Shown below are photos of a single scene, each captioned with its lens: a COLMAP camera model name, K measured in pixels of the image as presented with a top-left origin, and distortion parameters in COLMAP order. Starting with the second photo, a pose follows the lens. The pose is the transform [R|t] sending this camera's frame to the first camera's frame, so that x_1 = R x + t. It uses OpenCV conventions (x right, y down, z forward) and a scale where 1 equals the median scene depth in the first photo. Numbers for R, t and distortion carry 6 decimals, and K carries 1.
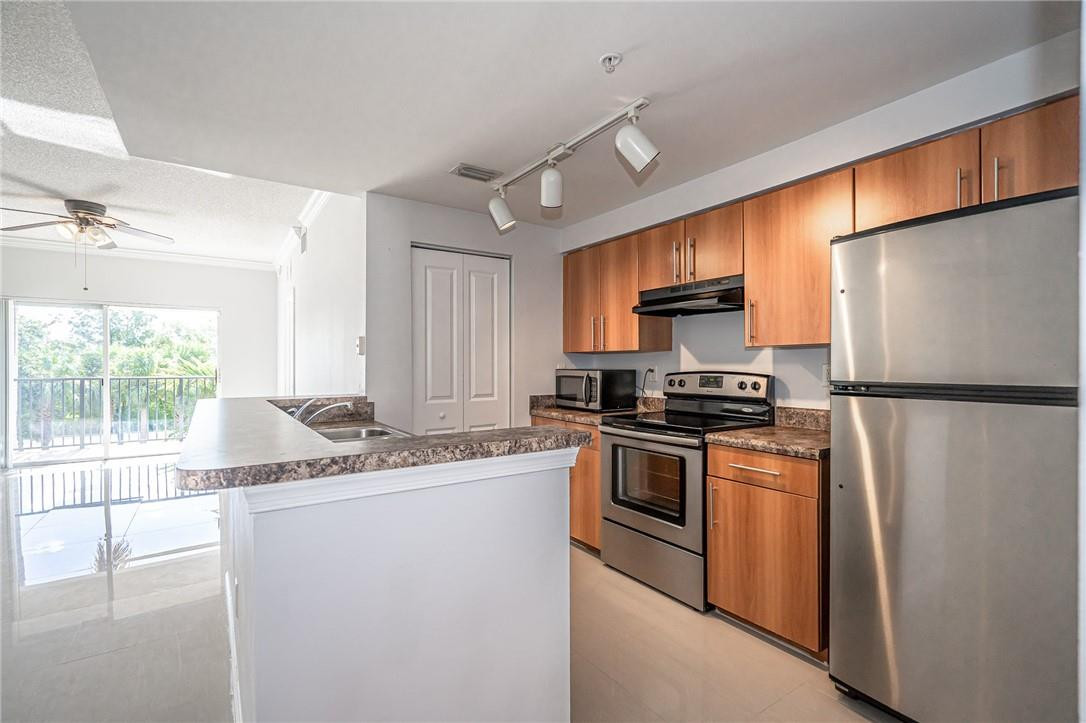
lens RADIAL K [[498.3, 0, 549.1], [0, 498.3, 367.6], [0, 0, 1]] dist [0.001373, 0.000814]
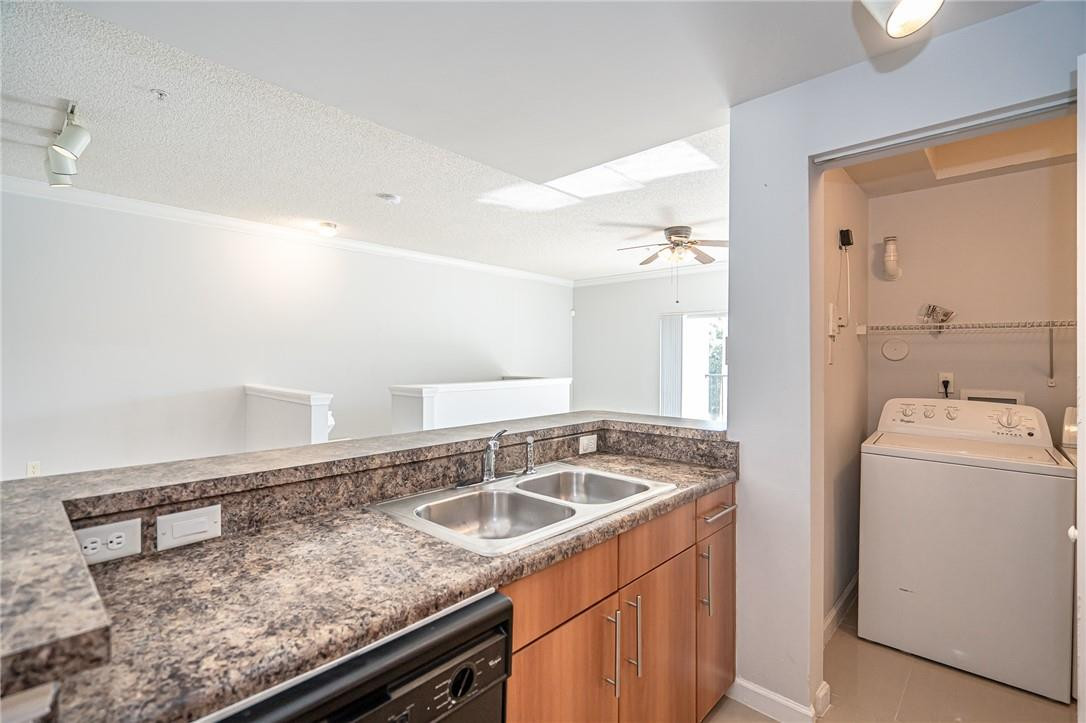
lens RADIAL K [[498.3, 0, 530.5], [0, 498.3, 347.7], [0, 0, 1]] dist [0.001373, 0.000814]
pose [[0.209548, -0.018034, -0.977632, 0.179788], [-0.014215, 0.999668, -0.021487, -0.027639], [0.977695, 0.018400, 0.209222, 0.583413]]
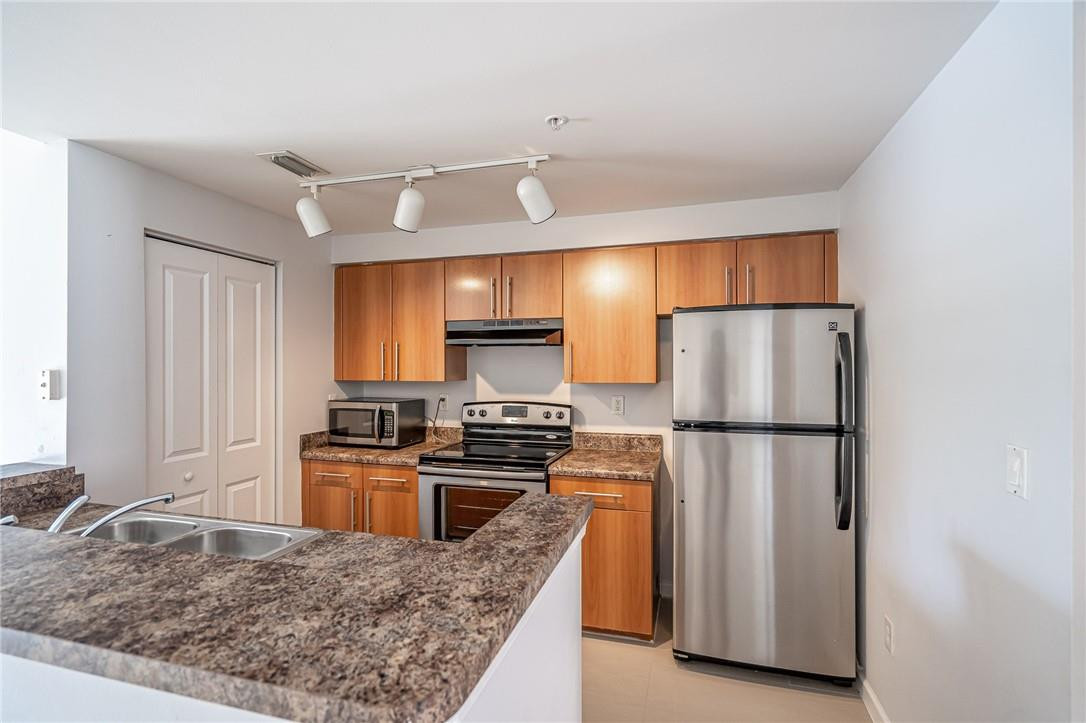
lens RADIAL K [[498.3, 0, 547.4], [0, 498.3, 364.7], [0, 0, 1]] dist [0.001373, 0.000814]
pose [[0.770856, 0.001767, 0.637007, -0.276482], [0.002531, 0.999980, -0.005837, -0.059923], [-0.637004, 0.006112, 0.770836, 0.124200]]
